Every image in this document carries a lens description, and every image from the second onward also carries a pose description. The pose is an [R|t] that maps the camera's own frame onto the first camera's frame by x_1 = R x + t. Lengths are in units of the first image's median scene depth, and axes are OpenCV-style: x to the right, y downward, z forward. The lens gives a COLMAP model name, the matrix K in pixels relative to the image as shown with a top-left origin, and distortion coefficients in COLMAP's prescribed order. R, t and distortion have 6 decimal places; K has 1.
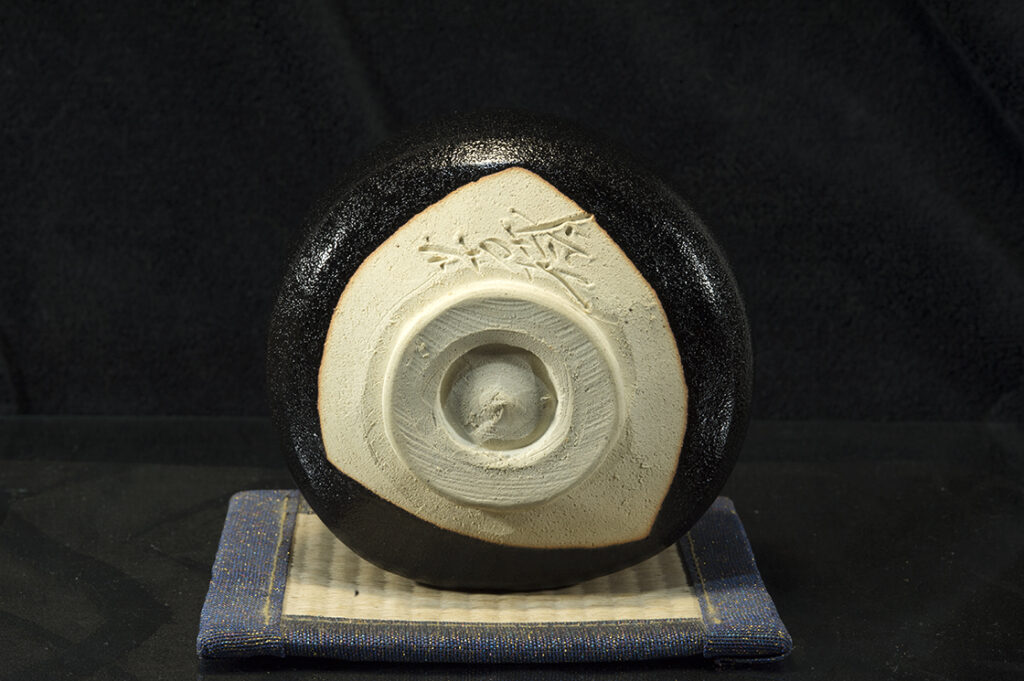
lens RADIAL K [[3061.7, 0, 512.0], [0, 3061.7, 340.5], [0, 0, 1]] dist [-0.034388, -0.369410]
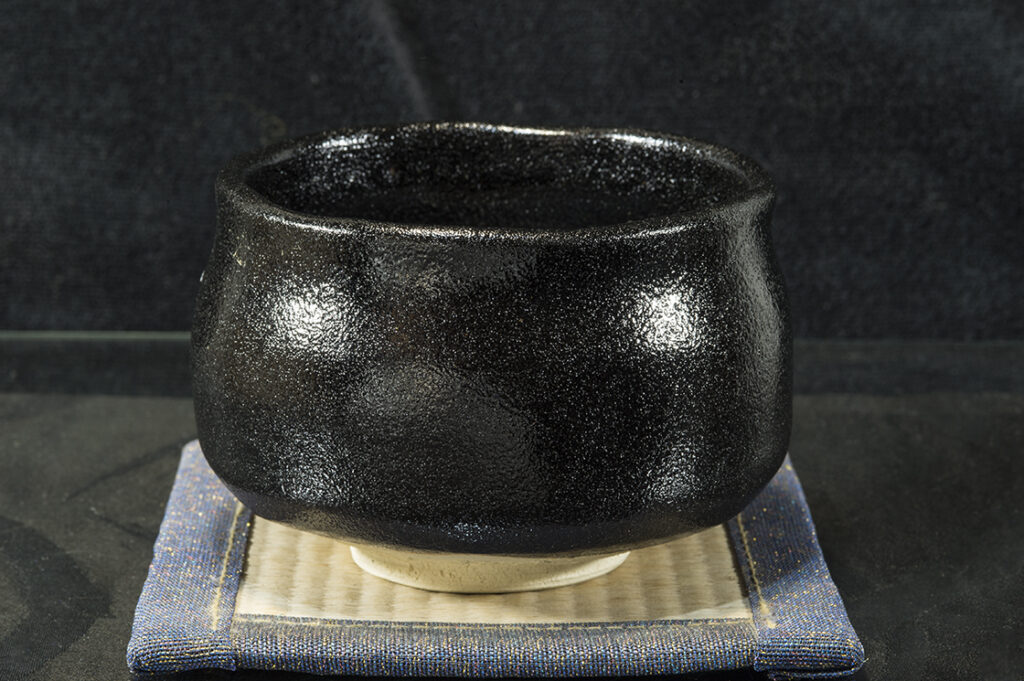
lens RADIAL K [[3074.1, 0, 512.0], [0, 3074.1, 340.5], [0, 0, 1]] dist [0.044493, -0.482231]
pose [[0.999868, 0.001949, -0.016117, 0.009023], [-0.000982, 0.998211, 0.059779, -0.024764], [0.016205, -0.059756, 0.998081, 0.150183]]
